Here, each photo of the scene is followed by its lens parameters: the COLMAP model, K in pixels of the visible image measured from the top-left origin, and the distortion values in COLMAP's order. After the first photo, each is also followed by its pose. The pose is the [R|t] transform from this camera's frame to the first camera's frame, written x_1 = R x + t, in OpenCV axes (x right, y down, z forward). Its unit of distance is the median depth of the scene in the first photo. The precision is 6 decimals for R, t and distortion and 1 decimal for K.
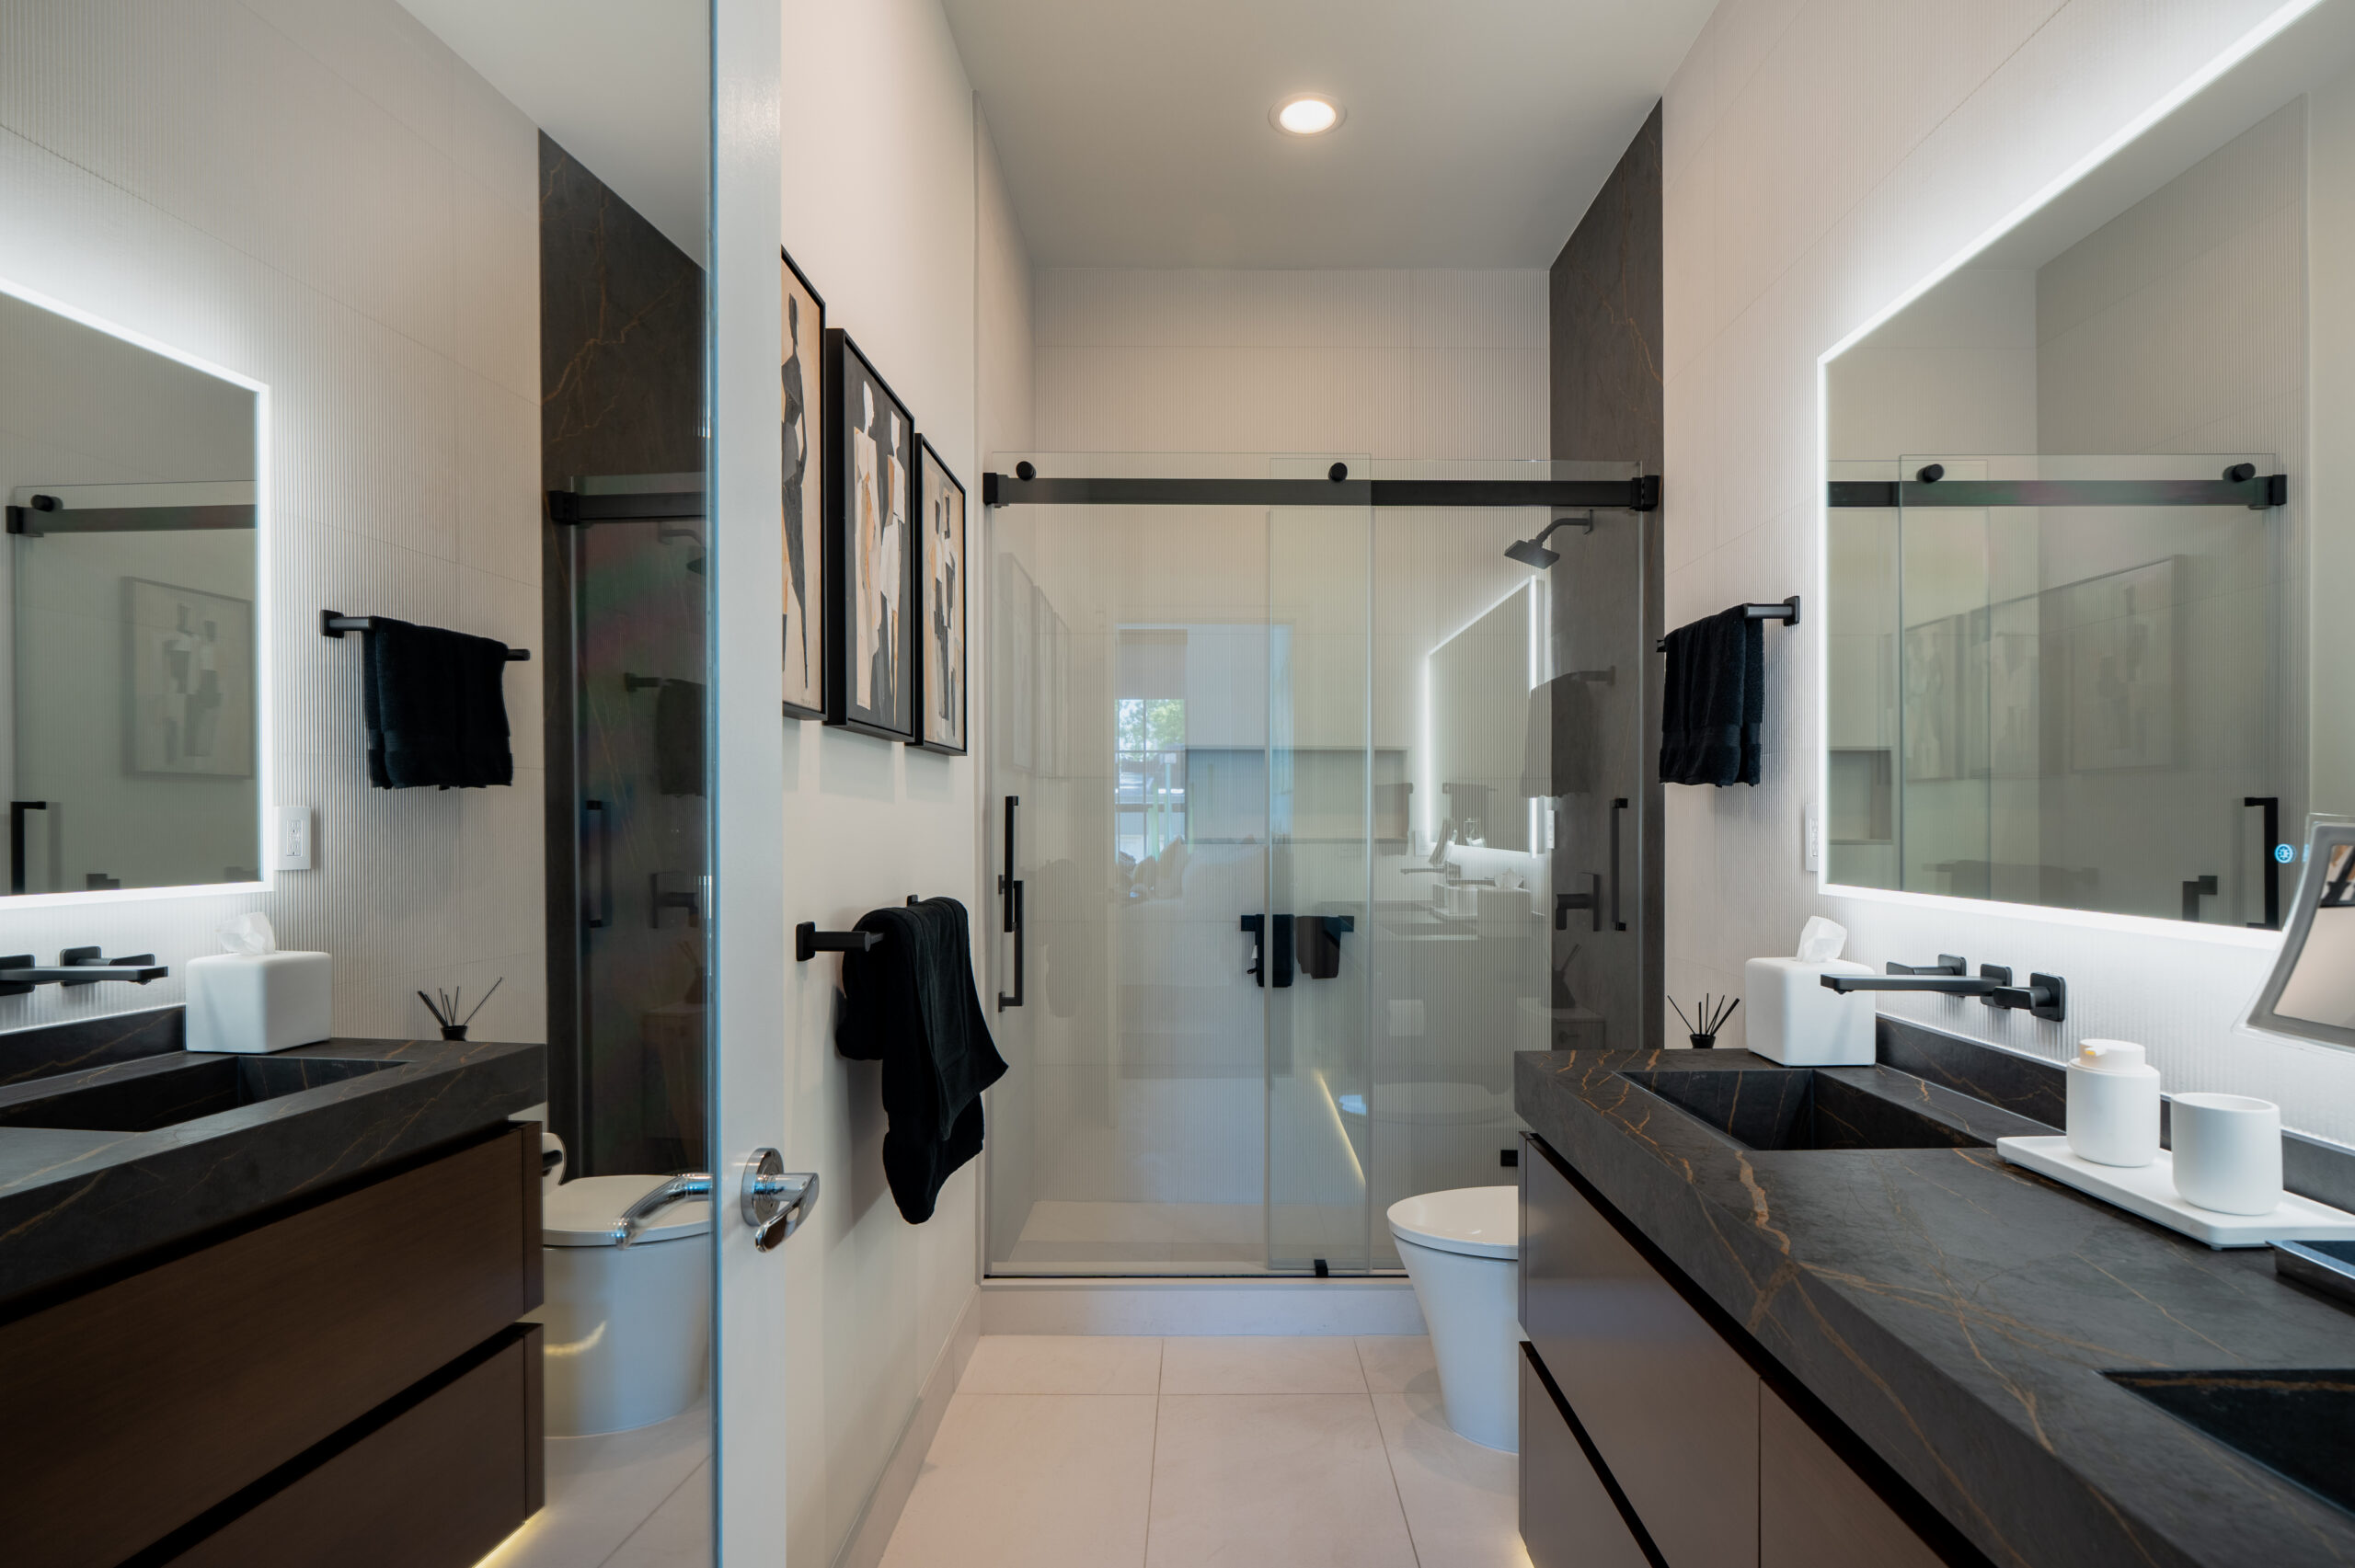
lens RADIAL K [[1221.2, 0, 1214.5], [0, 1221.2, 819.0], [0, 0, 1]] dist [0.003335, 0.000334]
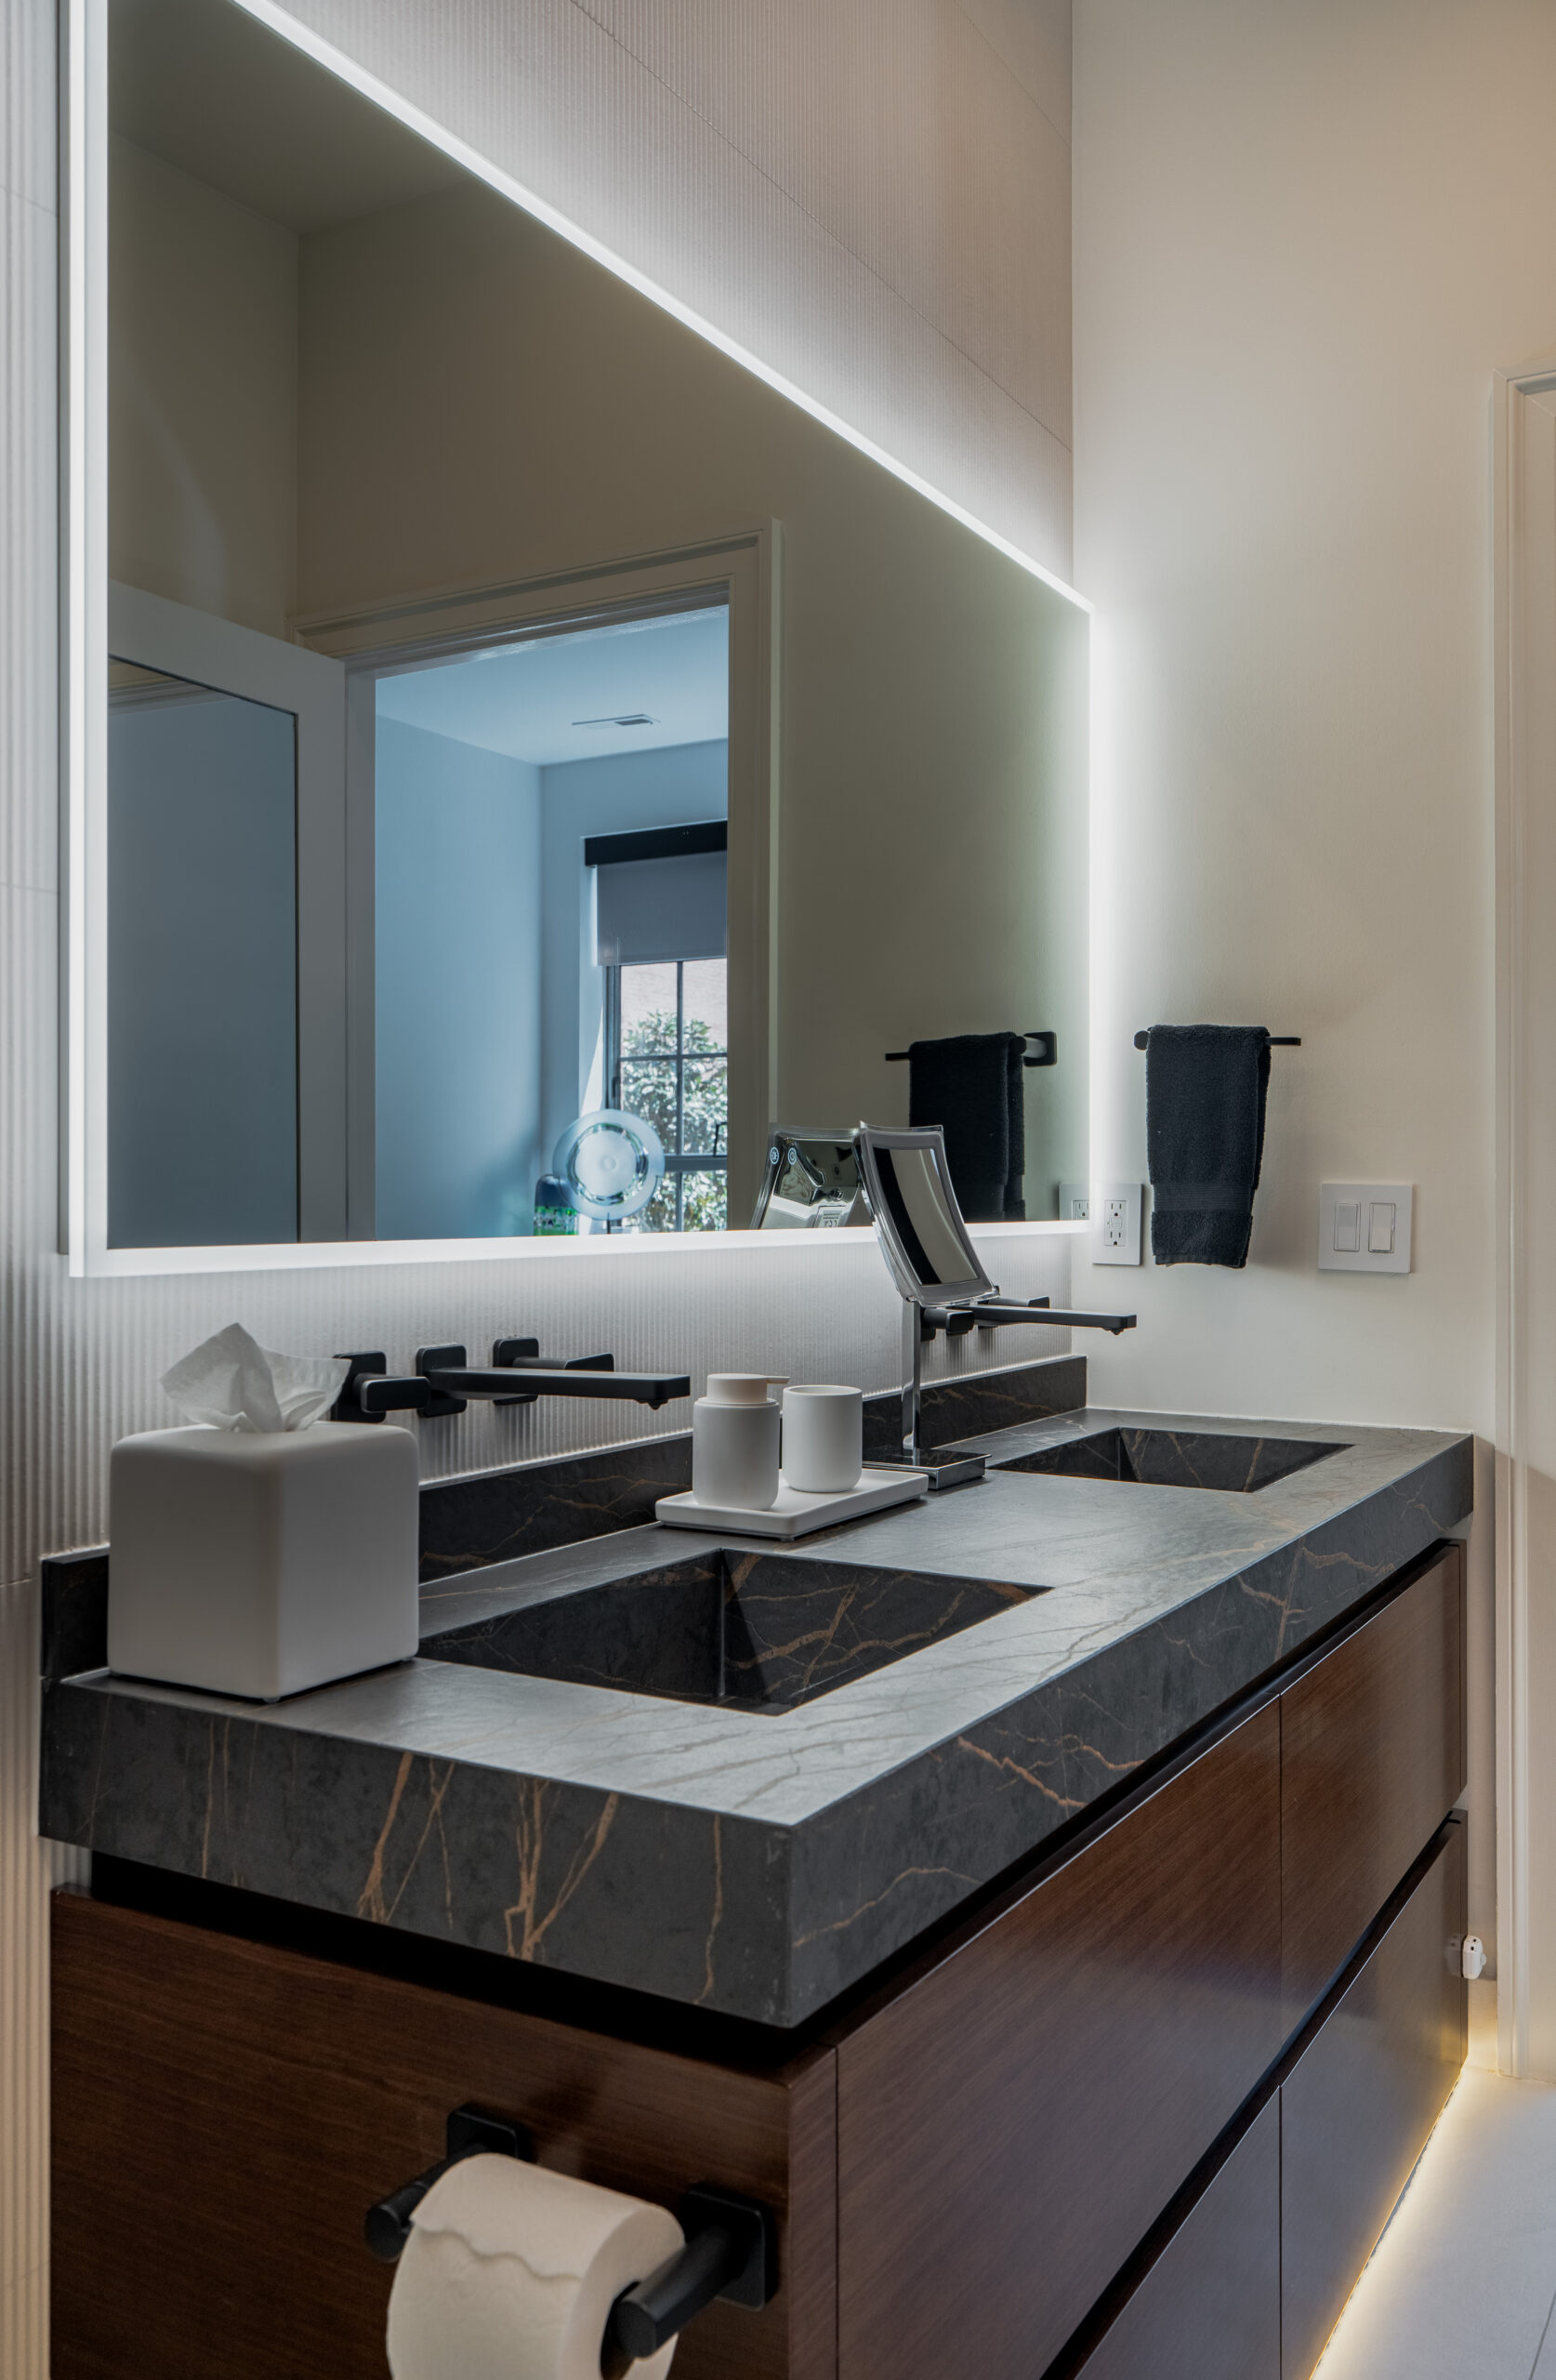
lens RADIAL K [[1942.1, 0, 730.6], [0, 1942.1, 1162.6], [0, 0, 1]] dist [-0.008923, -0.004063]
pose [[-0.852527, 0.012263, 0.522539, 0.006602], [0.003507, 0.999836, -0.017743, 0.032966], [-0.522672, -0.013293, -0.852430, 1.270681]]
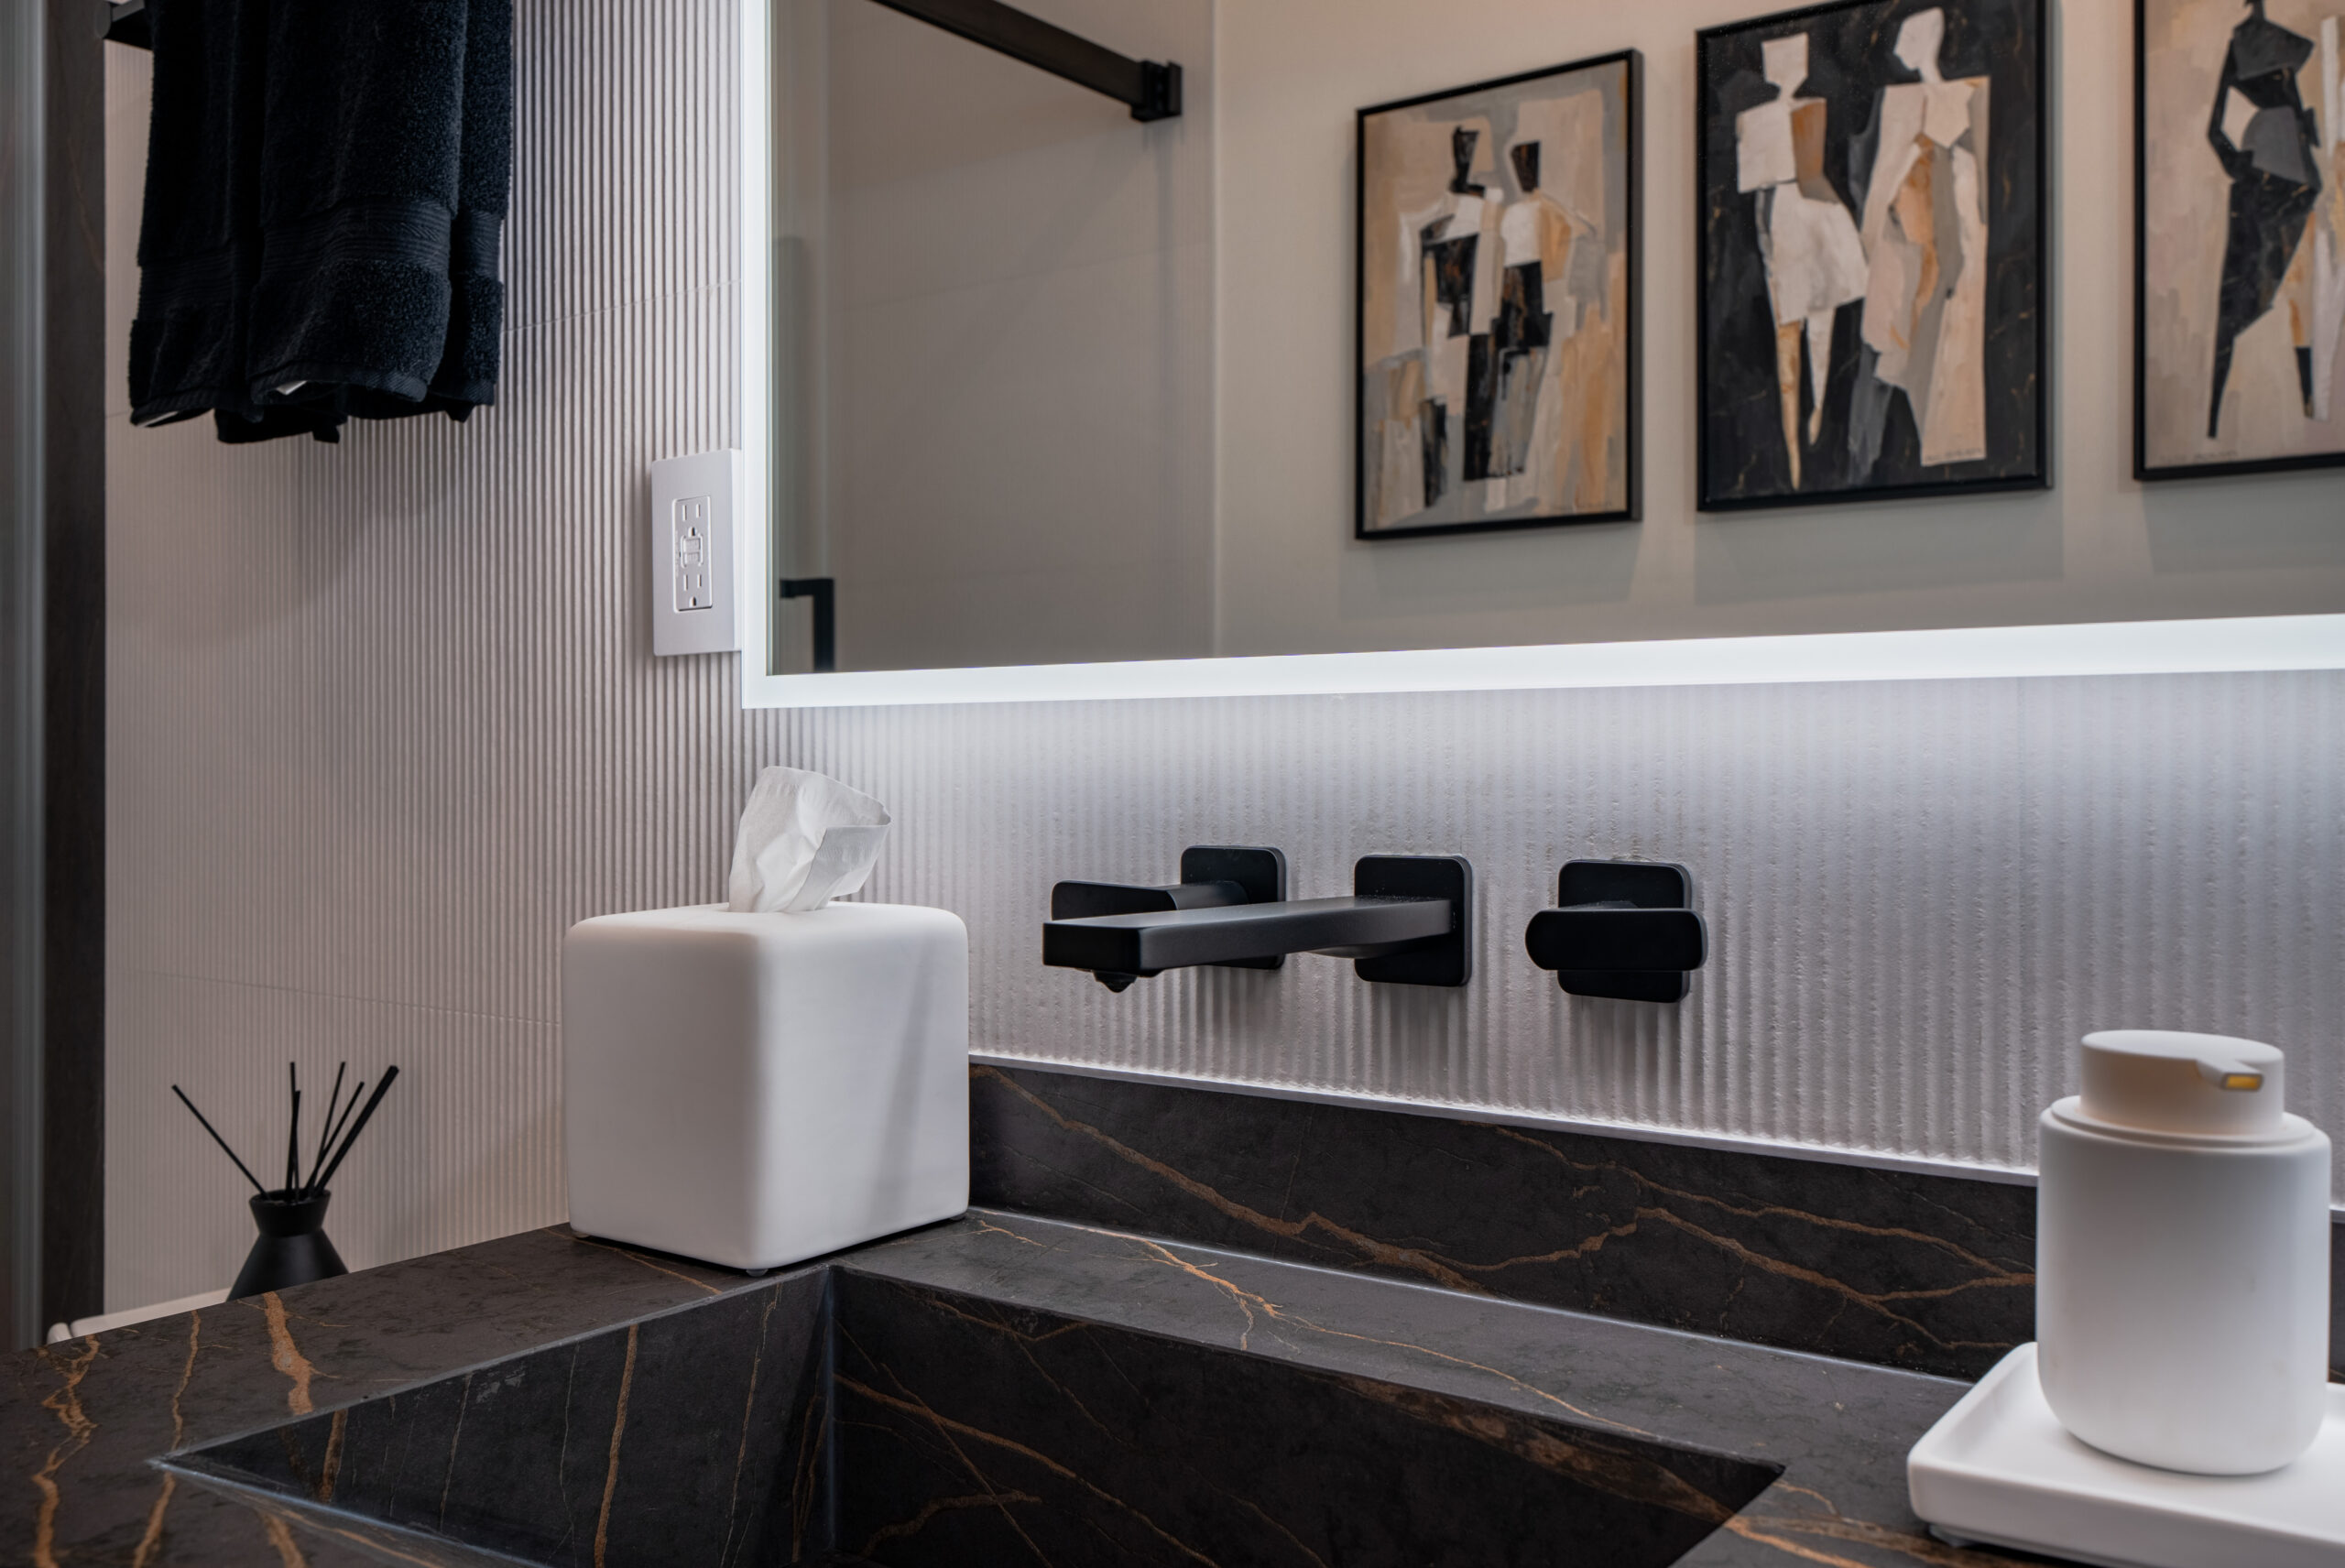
lens RADIAL K [[2032.1, 0, 1179.8], [0, 2032.1, 756.7], [0, 0, 1]] dist [0.002988, 0.006487]
pose [[0.604853, -0.000722, 0.796337, 0.120234], [0.002955, 0.999995, -0.001338, 0.067497], [-0.796332, 0.003163, 0.604851, 0.521876]]
